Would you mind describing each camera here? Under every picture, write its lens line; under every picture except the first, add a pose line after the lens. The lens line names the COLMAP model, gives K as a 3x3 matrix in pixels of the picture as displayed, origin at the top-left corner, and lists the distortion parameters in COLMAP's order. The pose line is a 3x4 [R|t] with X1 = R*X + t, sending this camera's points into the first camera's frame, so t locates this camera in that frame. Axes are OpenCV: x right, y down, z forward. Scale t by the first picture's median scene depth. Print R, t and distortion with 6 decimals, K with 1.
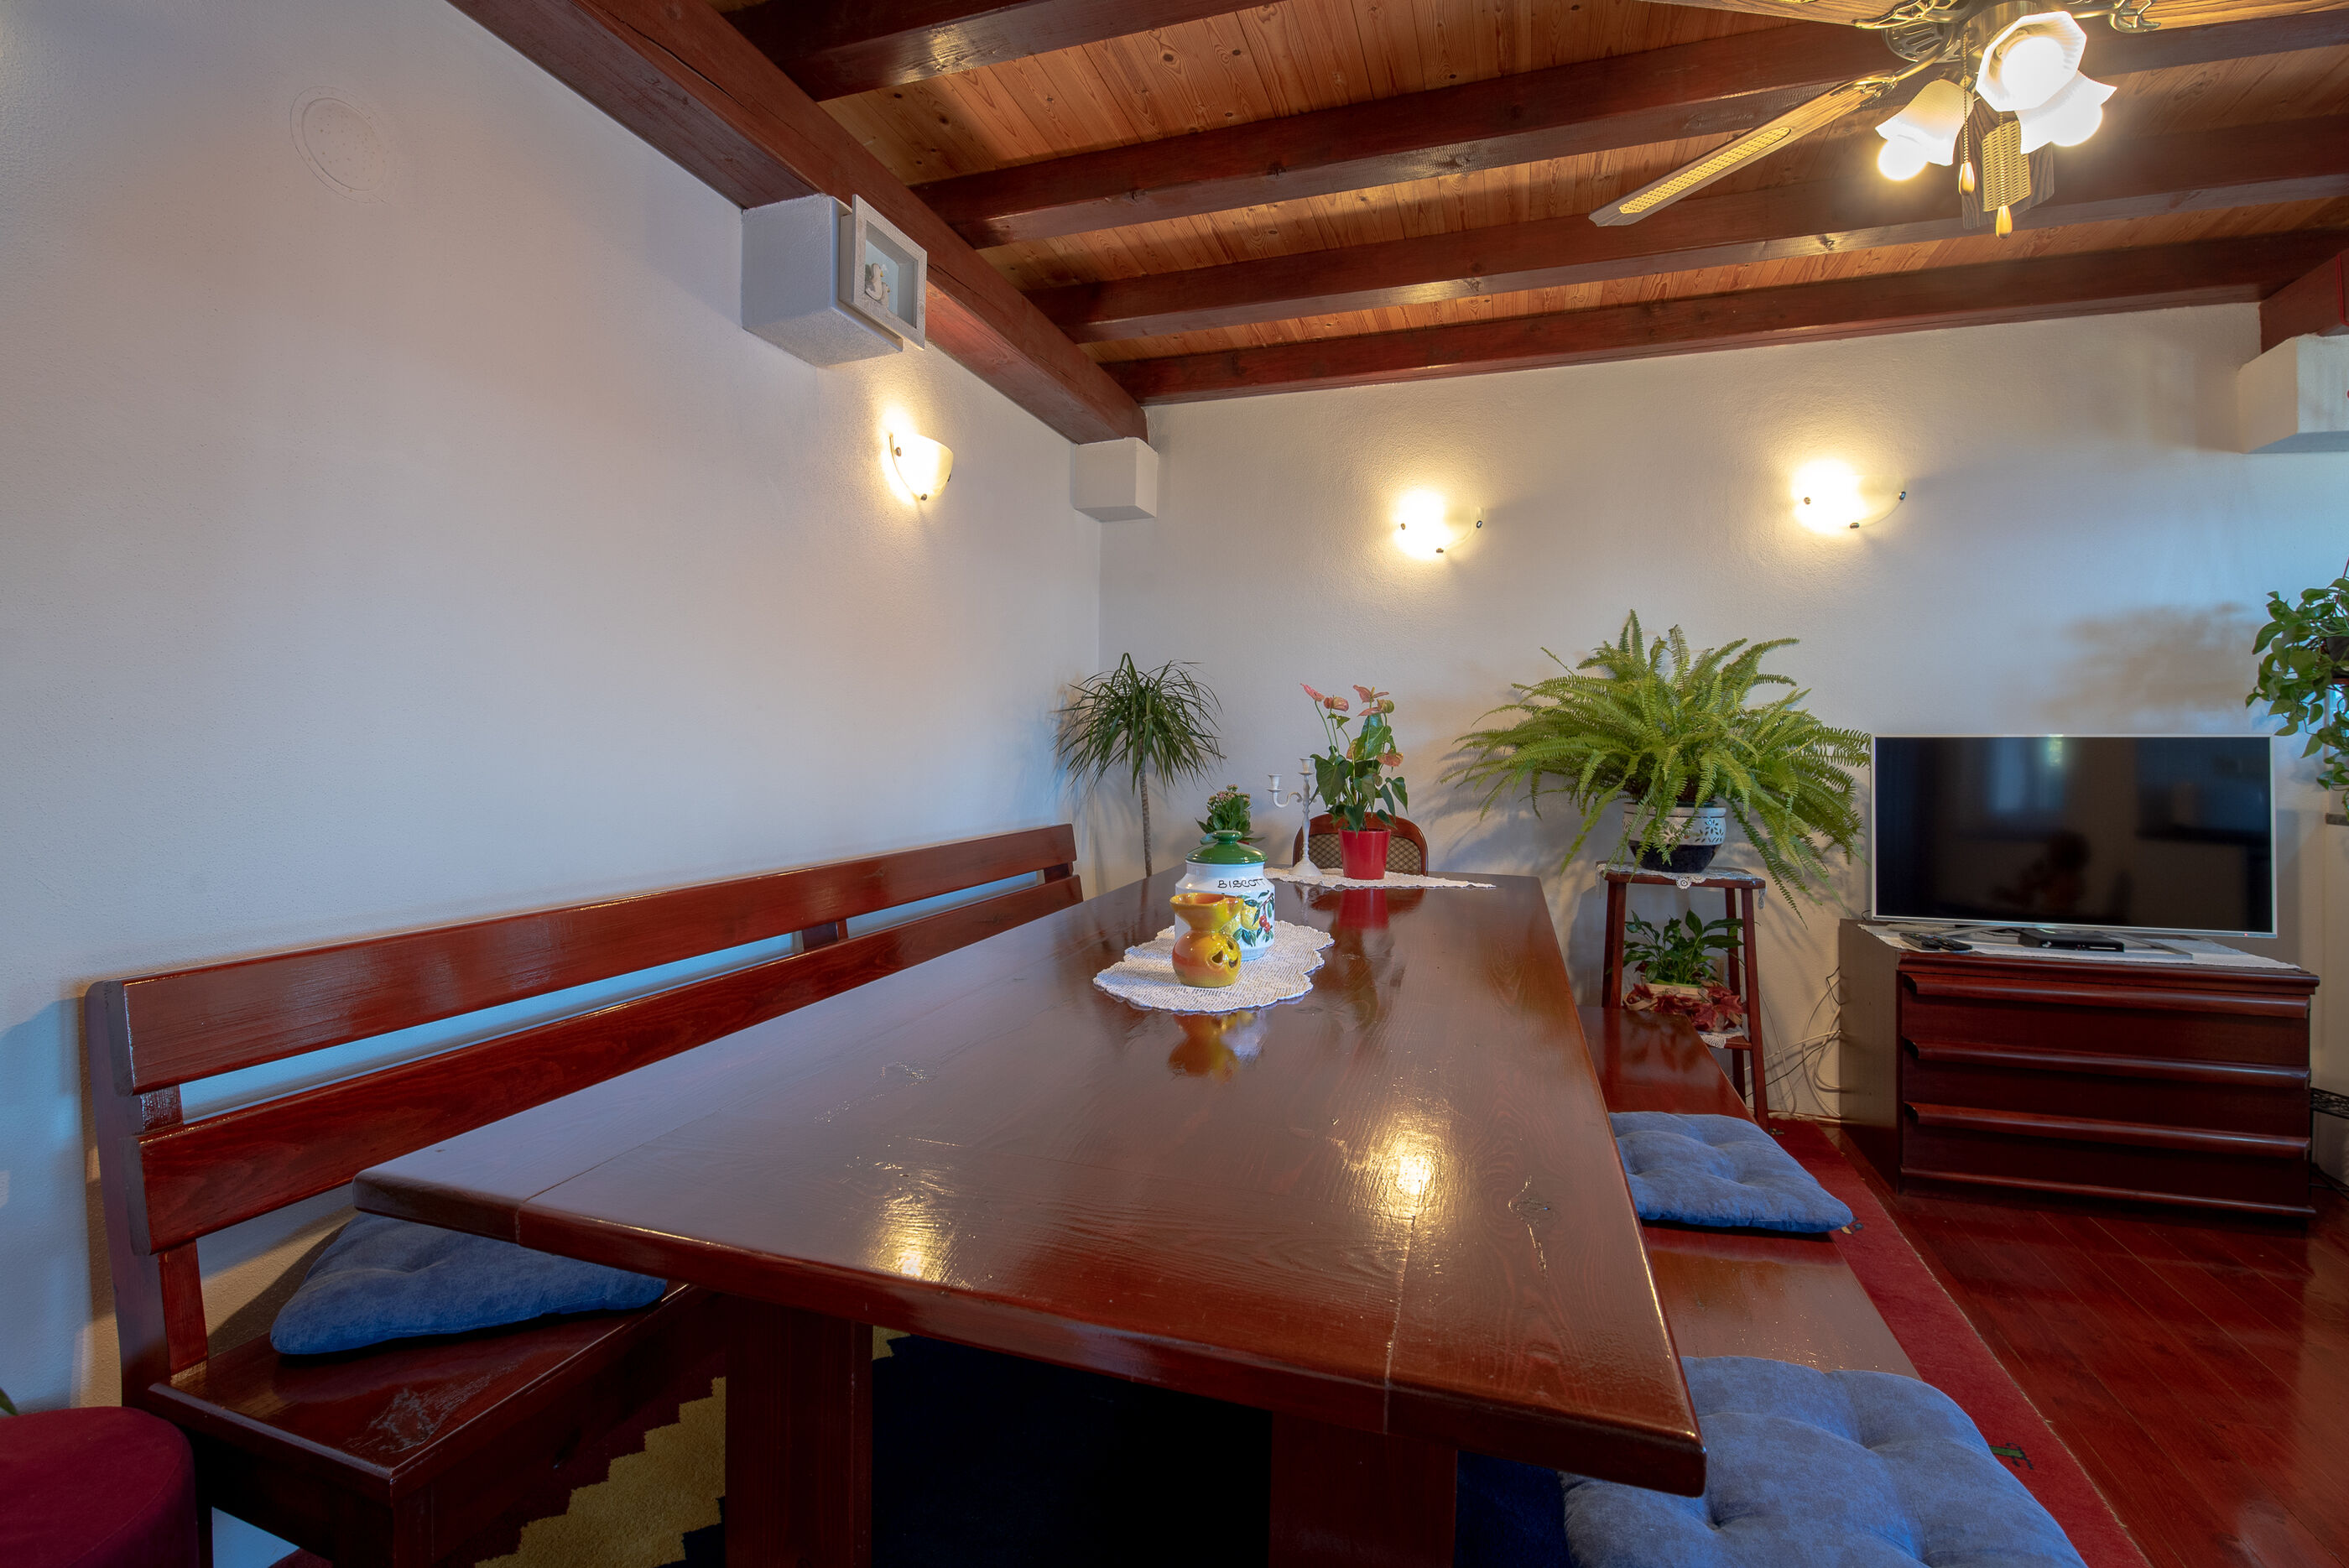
lens RADIAL K [[1063.3, 0, 1148.8], [0, 1063.3, 751.7], [0, 0, 1]] dist [-0.003327, -0.003853]
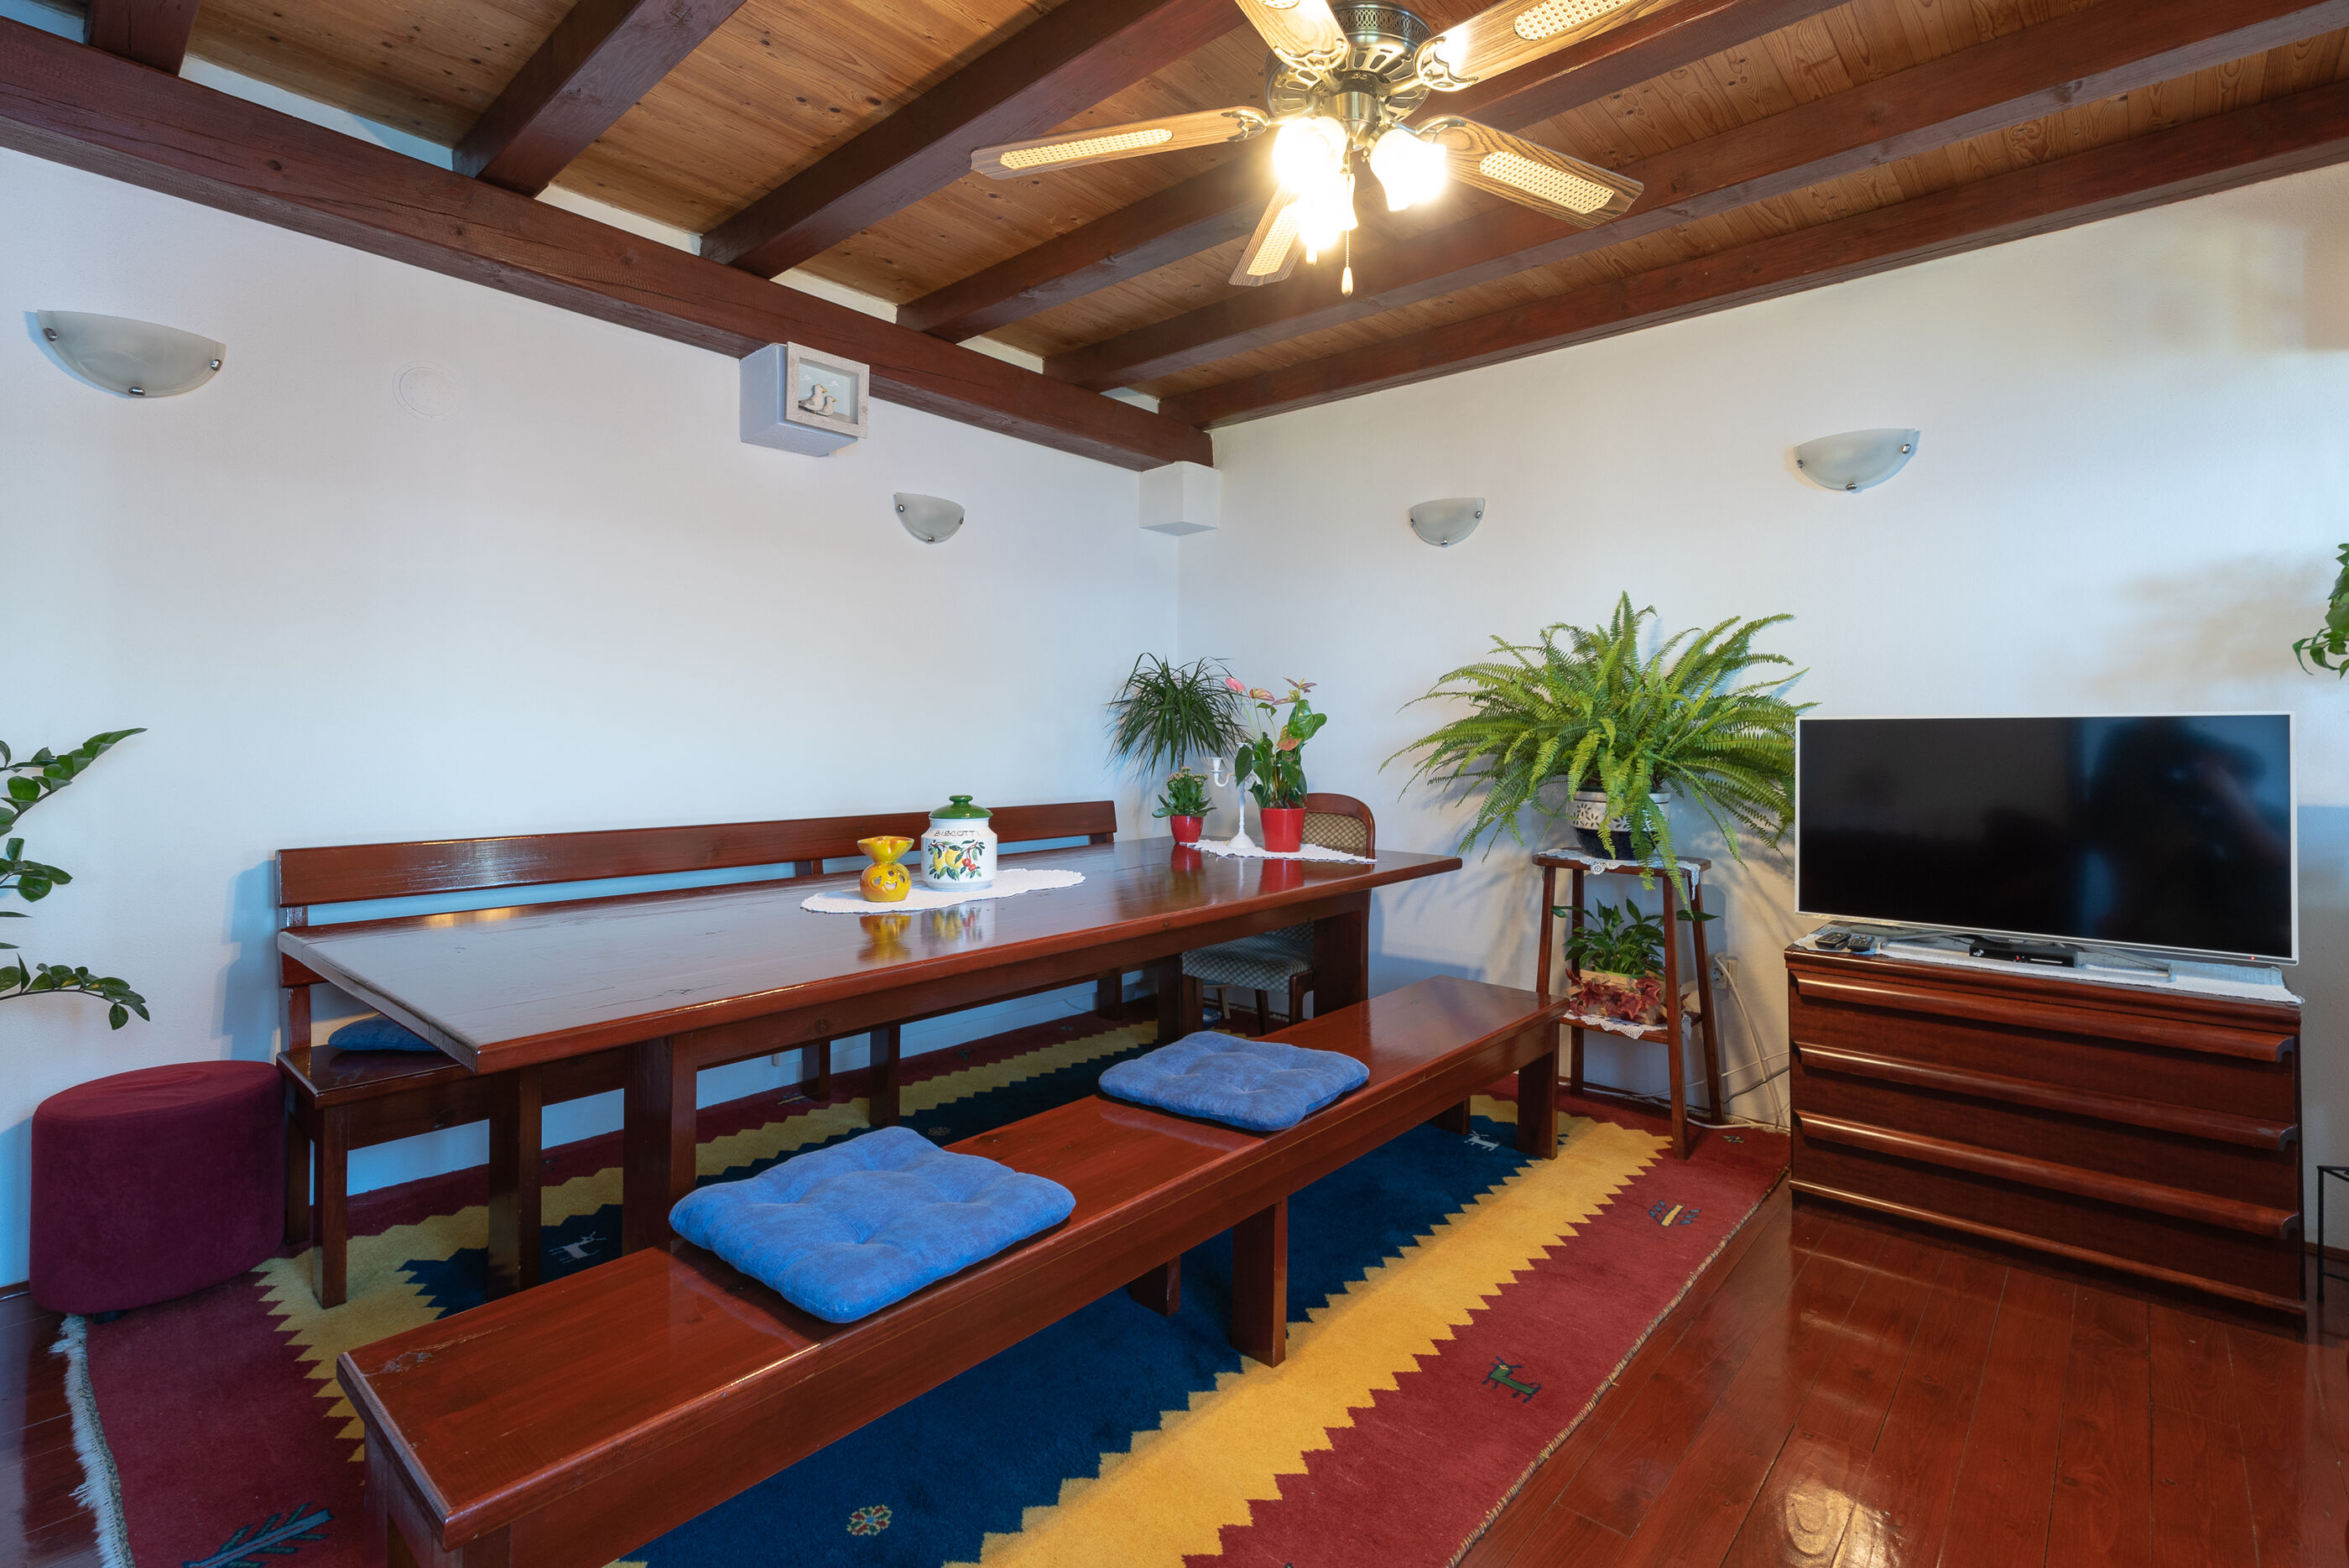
lens RADIAL K [[1063.3, 0, 1168.2], [0, 1063.3, 736.8], [0, 0, 1]] dist [-0.003327, -0.003853]
pose [[0.920792, -0.002881, -0.390043, 0.516504], [-0.000075, 0.999971, -0.007563, 0.008354], [0.390054, 0.006993, 0.920765, -0.069869]]
